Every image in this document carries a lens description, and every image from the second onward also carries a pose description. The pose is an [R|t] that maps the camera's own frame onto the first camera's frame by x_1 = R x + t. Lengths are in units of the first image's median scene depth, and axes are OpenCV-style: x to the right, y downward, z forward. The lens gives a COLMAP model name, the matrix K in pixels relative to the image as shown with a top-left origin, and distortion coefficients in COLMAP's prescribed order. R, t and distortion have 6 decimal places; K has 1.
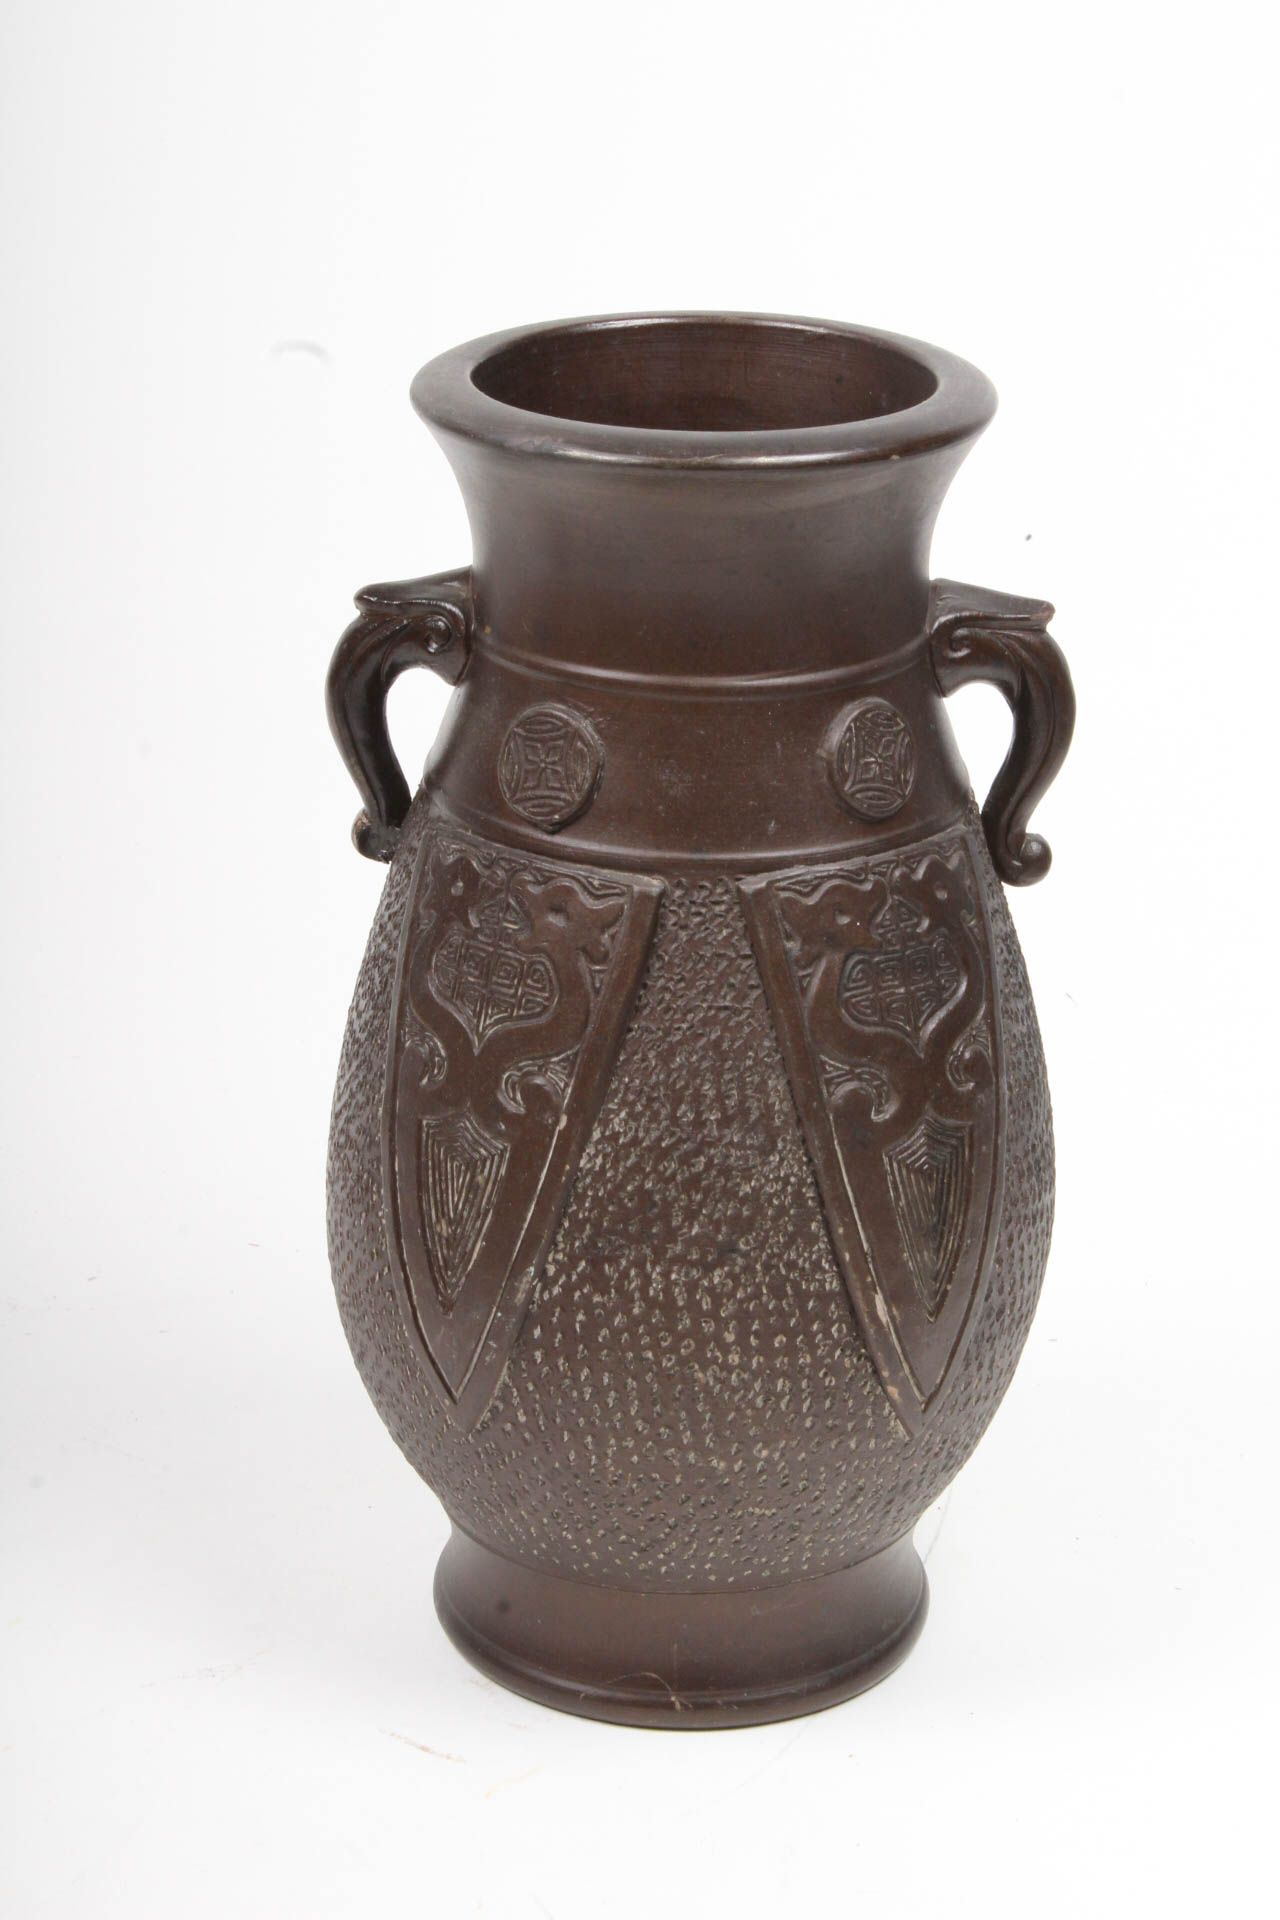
lens RADIAL K [[4575.0, 0, 640.0], [0, 4575.0, 960.0], [0, 0, 1]] dist [0.023415, 0.098606]
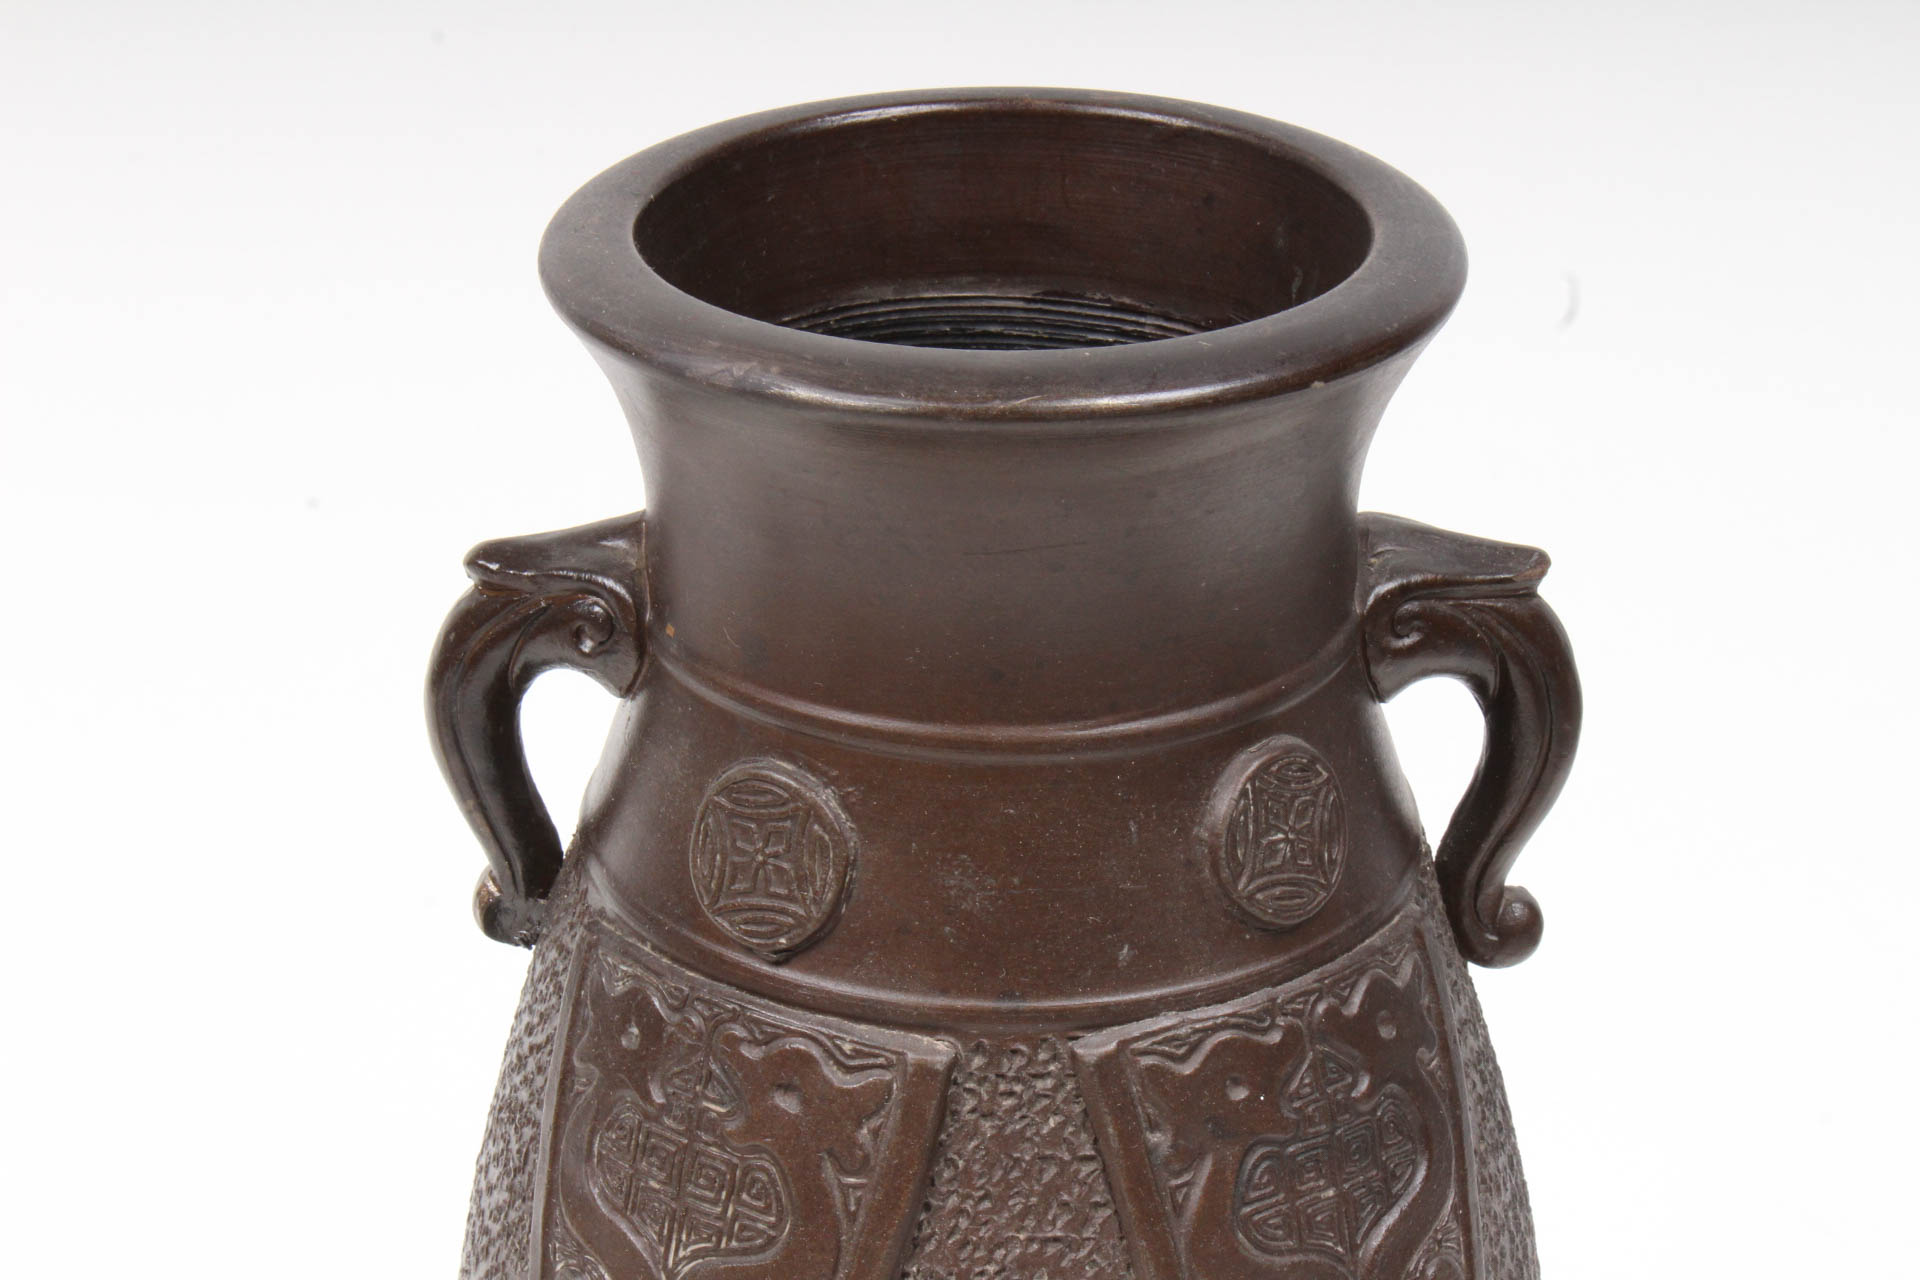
lens RADIAL K [[4575.0, 0, 960.0], [0, 4575.0, 640.0], [0, 0, 1]] dist [0.023415, 0.098606]
pose [[0.999776, -0.017880, 0.011300, -0.000176], [0.017221, 0.998284, 0.055967, -0.106740], [-0.012281, -0.055760, 0.998369, 0.368428]]
